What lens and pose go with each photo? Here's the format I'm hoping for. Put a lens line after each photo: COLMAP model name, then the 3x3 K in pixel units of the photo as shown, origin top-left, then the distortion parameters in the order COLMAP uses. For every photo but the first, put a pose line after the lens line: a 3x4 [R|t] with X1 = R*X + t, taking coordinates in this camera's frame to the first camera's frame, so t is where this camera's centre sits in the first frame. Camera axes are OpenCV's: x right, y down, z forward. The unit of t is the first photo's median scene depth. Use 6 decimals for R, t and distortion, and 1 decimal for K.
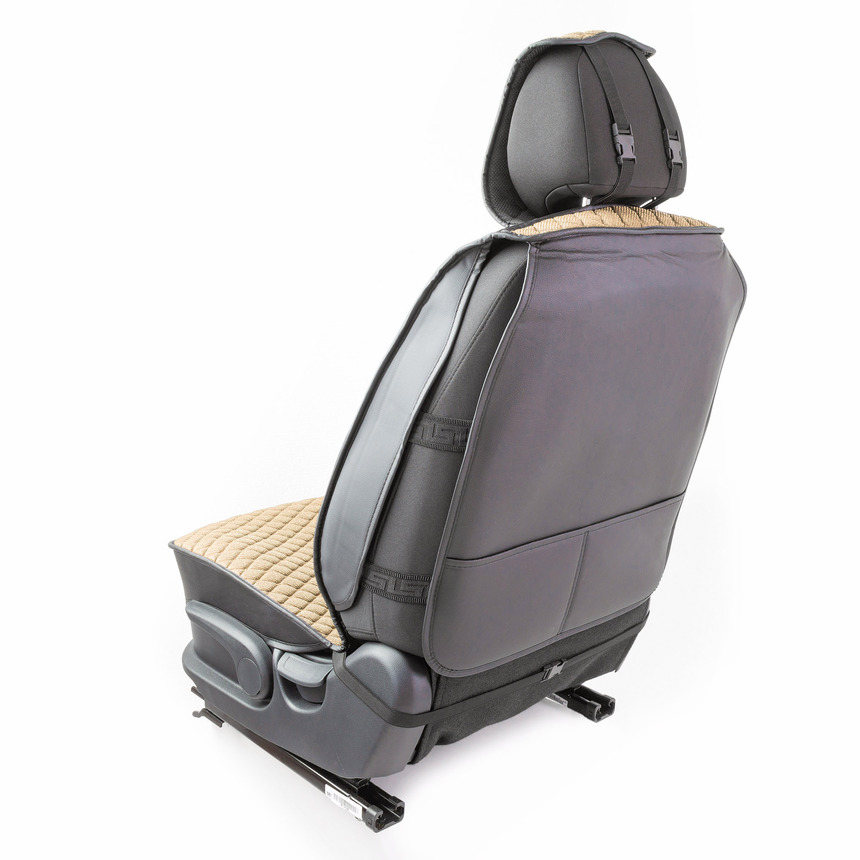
lens RADIAL K [[1094.4, 0, 430.0], [0, 1094.4, 430.0], [0, 0, 1]] dist [0.011128, 0.007191]
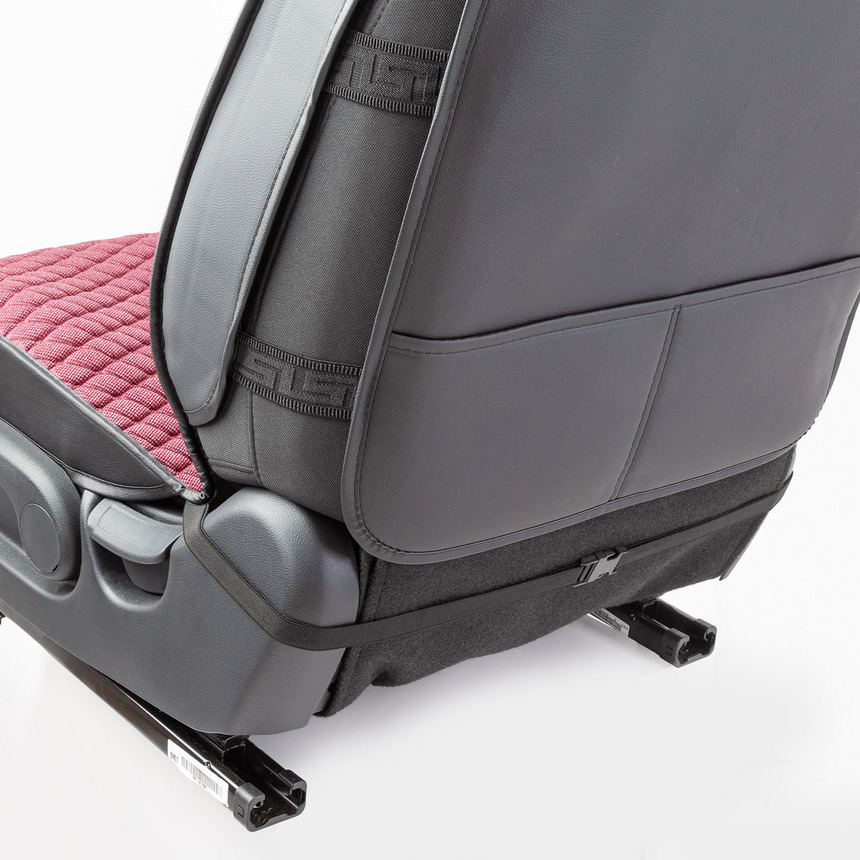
lens RADIAL K [[1618.7, 0, 430.0], [0, 1618.7, 430.0], [0, 0, 1]] dist [0.000886, -0.035228]
pose [[0.996467, 0.067271, -0.050287, 0.072489], [-0.060338, 0.989866, 0.128547, 0.062757], [0.058425, -0.125058, 0.990428, 0.243644]]
